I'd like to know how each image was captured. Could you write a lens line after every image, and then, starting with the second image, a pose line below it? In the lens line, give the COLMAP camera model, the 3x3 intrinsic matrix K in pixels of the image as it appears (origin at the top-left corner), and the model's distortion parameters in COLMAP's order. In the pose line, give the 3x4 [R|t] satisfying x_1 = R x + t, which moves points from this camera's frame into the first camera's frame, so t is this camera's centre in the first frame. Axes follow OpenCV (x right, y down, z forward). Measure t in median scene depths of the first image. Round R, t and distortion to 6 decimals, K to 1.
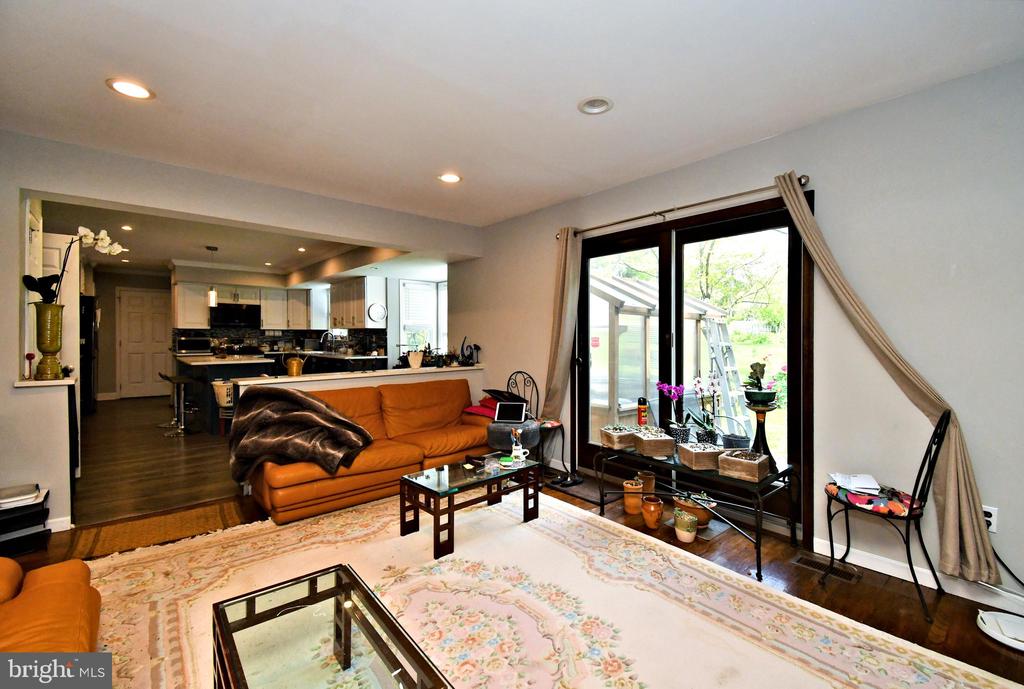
lens RADIAL K [[444.0, 0, 512.0], [0, 444.0, 344.5], [0, 0, 1]] dist [0.000020, -0.000269]
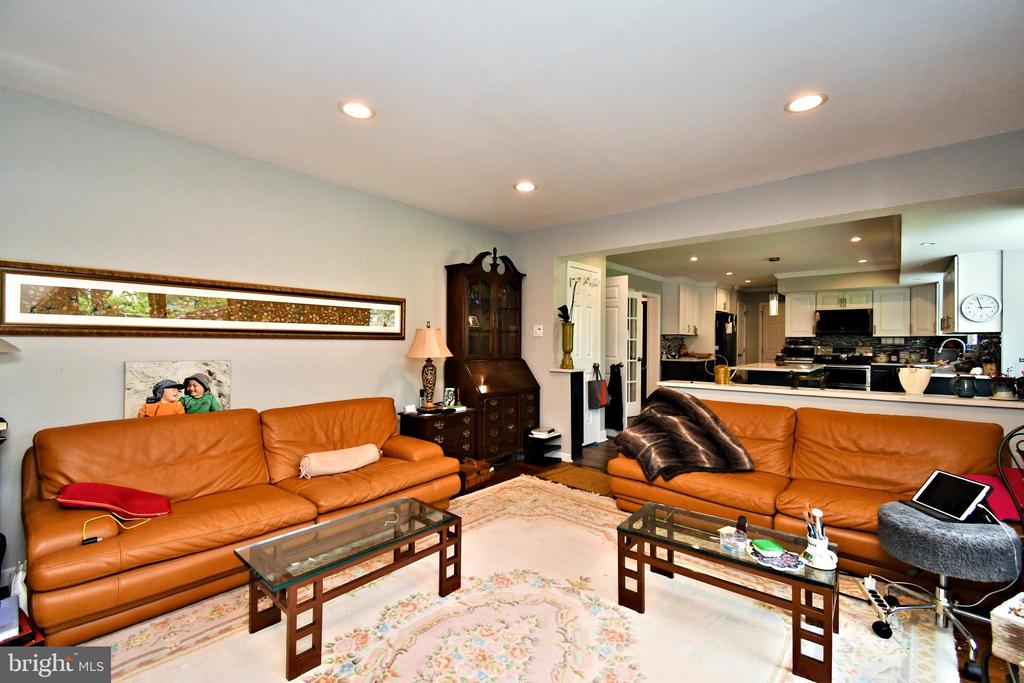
lens RADIAL K [[428.0, 0, 512.0], [0, 428.0, 341.5], [0, 0, 1]] dist [0.018665, -0.000001]
pose [[0.146787, -0.004223, -0.989159, 0.203909], [-0.023757, 0.999687, -0.007794, -0.001726], [0.988883, 0.024643, 0.146641, 0.221345]]
